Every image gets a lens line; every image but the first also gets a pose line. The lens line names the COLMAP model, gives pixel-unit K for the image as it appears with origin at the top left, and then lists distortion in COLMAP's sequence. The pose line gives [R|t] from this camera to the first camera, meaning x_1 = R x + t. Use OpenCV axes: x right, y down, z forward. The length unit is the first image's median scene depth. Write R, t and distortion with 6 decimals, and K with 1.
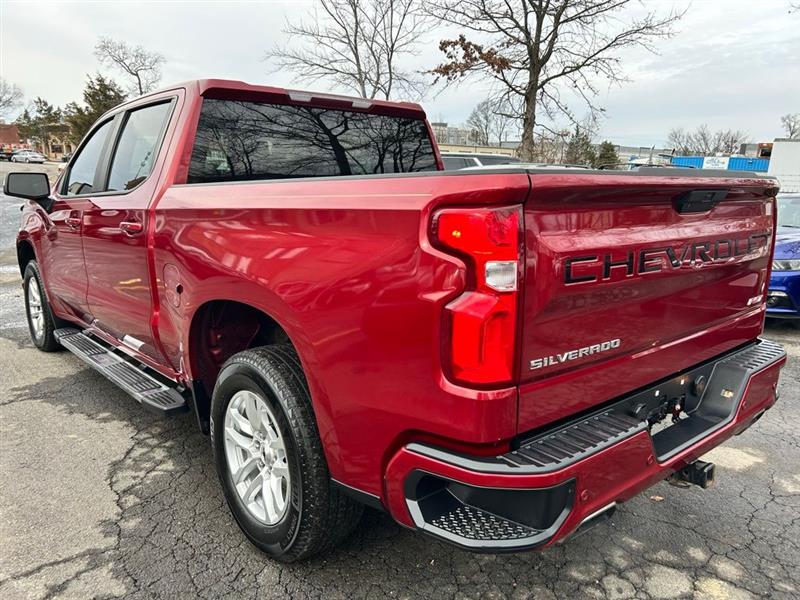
lens RADIAL K [[618.9, 0, 400.0], [0, 618.9, 300.0], [0, 0, 1]] dist [0.001377, -0.002727]
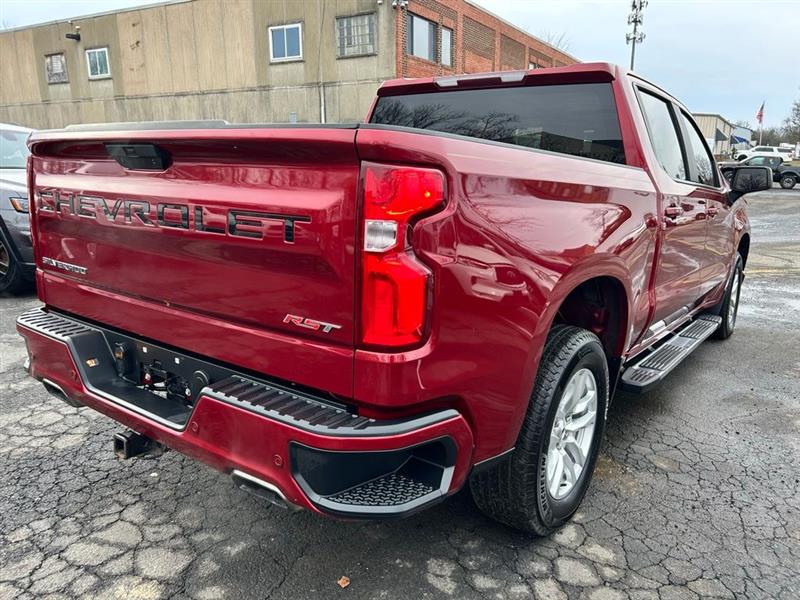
lens RADIAL K [[605.3, 0, 397.1], [0, 605.3, 298.9], [0, 0, 1]] dist [0.018643, -0.004900]
pose [[0.217701, 0.194195, -0.956501, 1.220457], [-0.208784, 0.966587, 0.148723, -0.137026], [0.953423, 0.167325, 0.250971, 0.961146]]
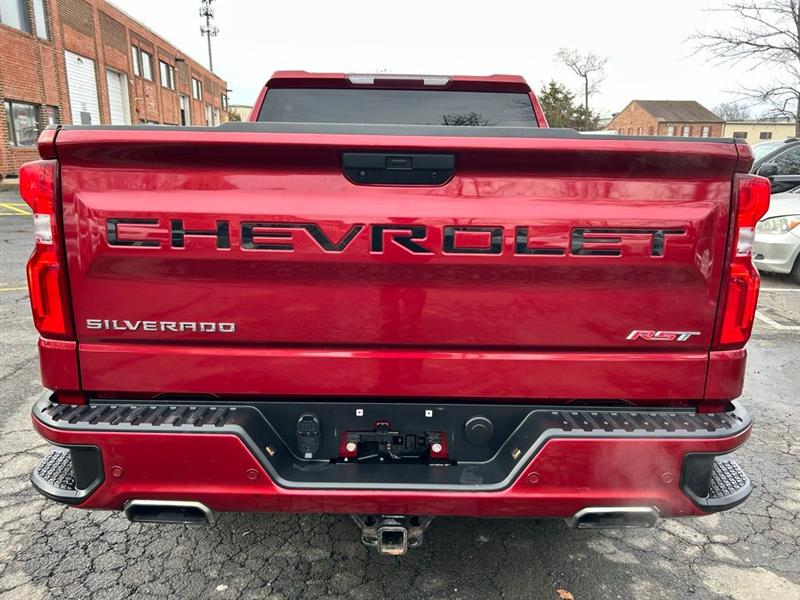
lens RADIAL K [[605.3, 0, 397.1], [0, 605.3, 298.9], [0, 0, 1]] dist [0.018643, -0.004900]
pose [[0.757340, 0.134346, -0.639051, 0.789362], [-0.130924, 0.989977, 0.052961, -0.033818], [0.639761, 0.043557, 0.767339, 0.366547]]
